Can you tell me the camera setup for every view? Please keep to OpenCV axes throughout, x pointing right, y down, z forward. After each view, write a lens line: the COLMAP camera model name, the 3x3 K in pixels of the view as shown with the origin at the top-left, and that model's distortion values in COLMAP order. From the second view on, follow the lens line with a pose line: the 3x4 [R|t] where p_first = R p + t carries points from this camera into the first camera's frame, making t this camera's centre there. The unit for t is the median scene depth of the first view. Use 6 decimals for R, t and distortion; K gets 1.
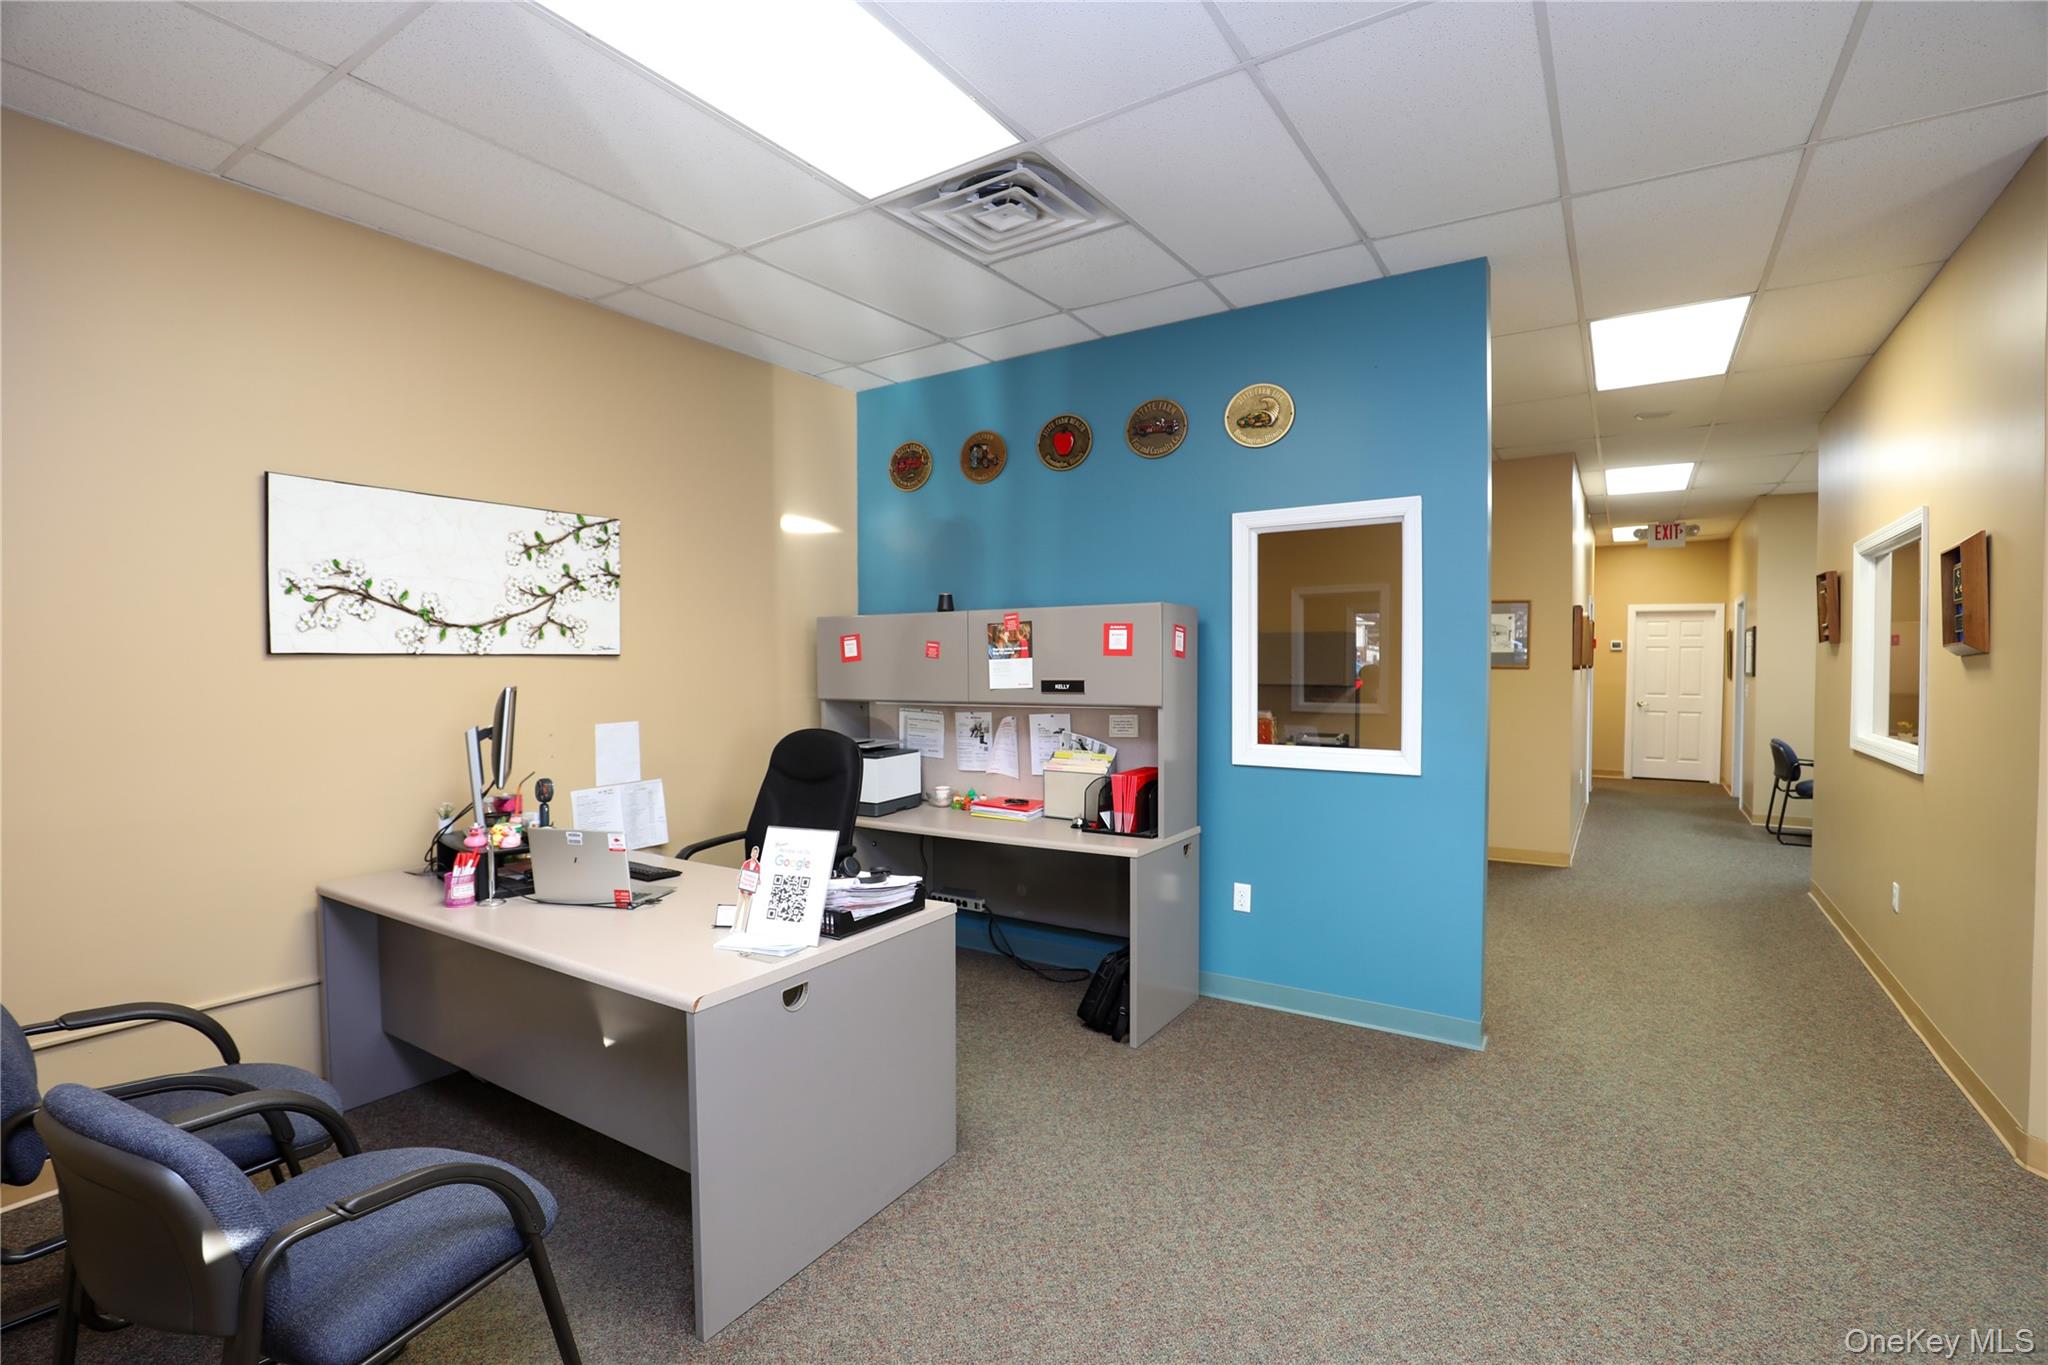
lens RADIAL K [[920.2, 0, 1012.6], [0, 920.2, 690.3], [0, 0, 1]] dist [-0.030403, 0.001215]
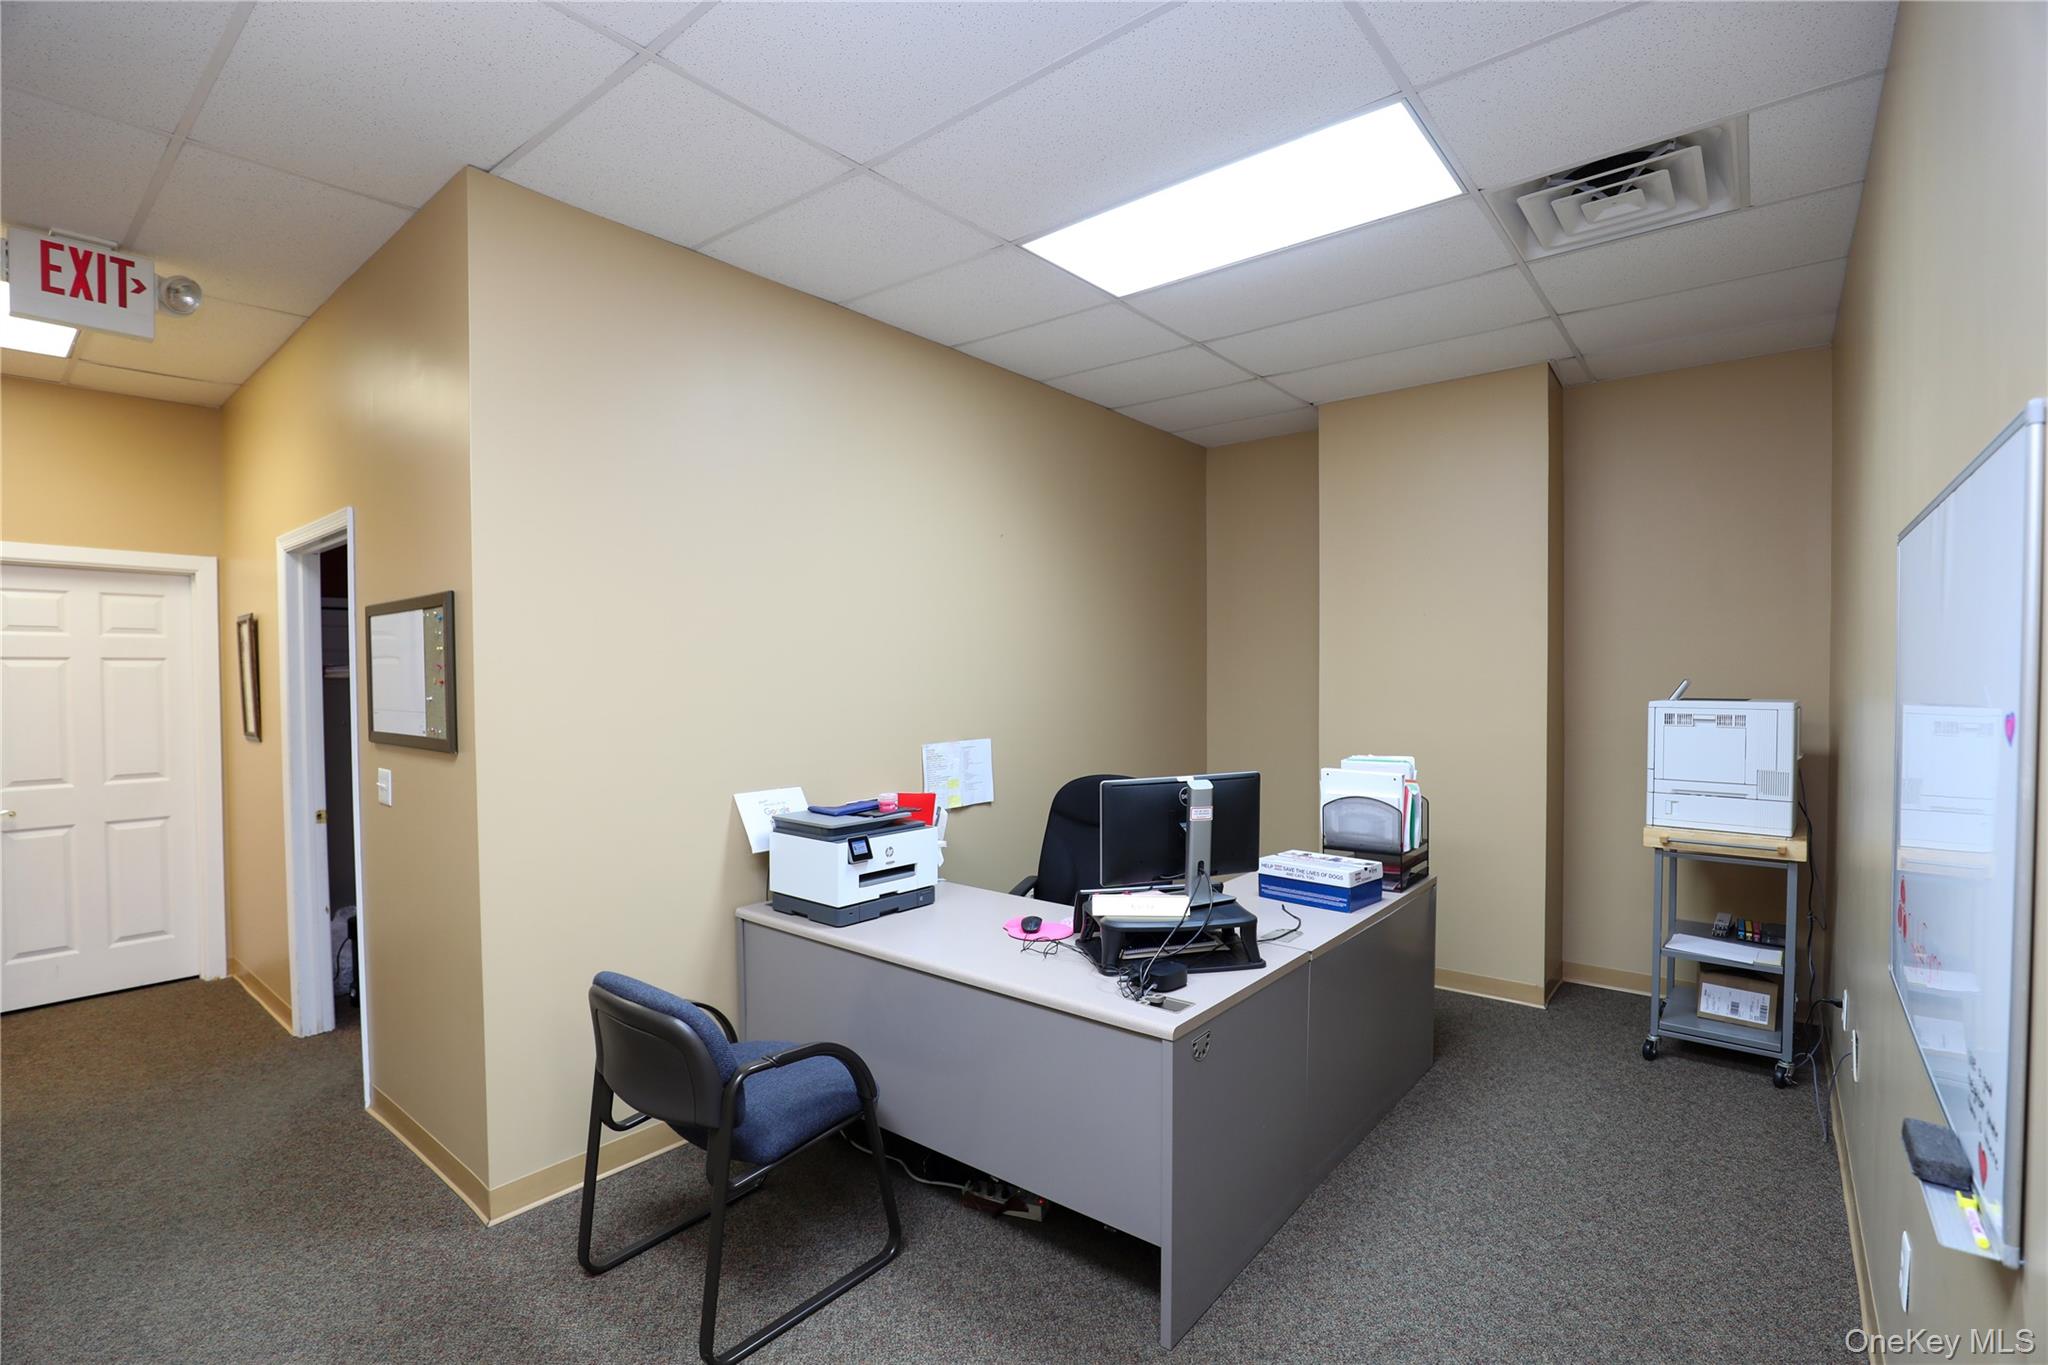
lens RADIAL K [[920.2, 0, 1012.6], [0, 920.2, 690.3], [0, 0, 1]] dist [-0.030403, 0.001215]
pose [[0.094395, -0.022410, 0.995283, 1.394569], [0.035558, 0.999185, 0.019125, -0.097112], [-0.994900, 0.033585, 0.095114, 2.050196]]
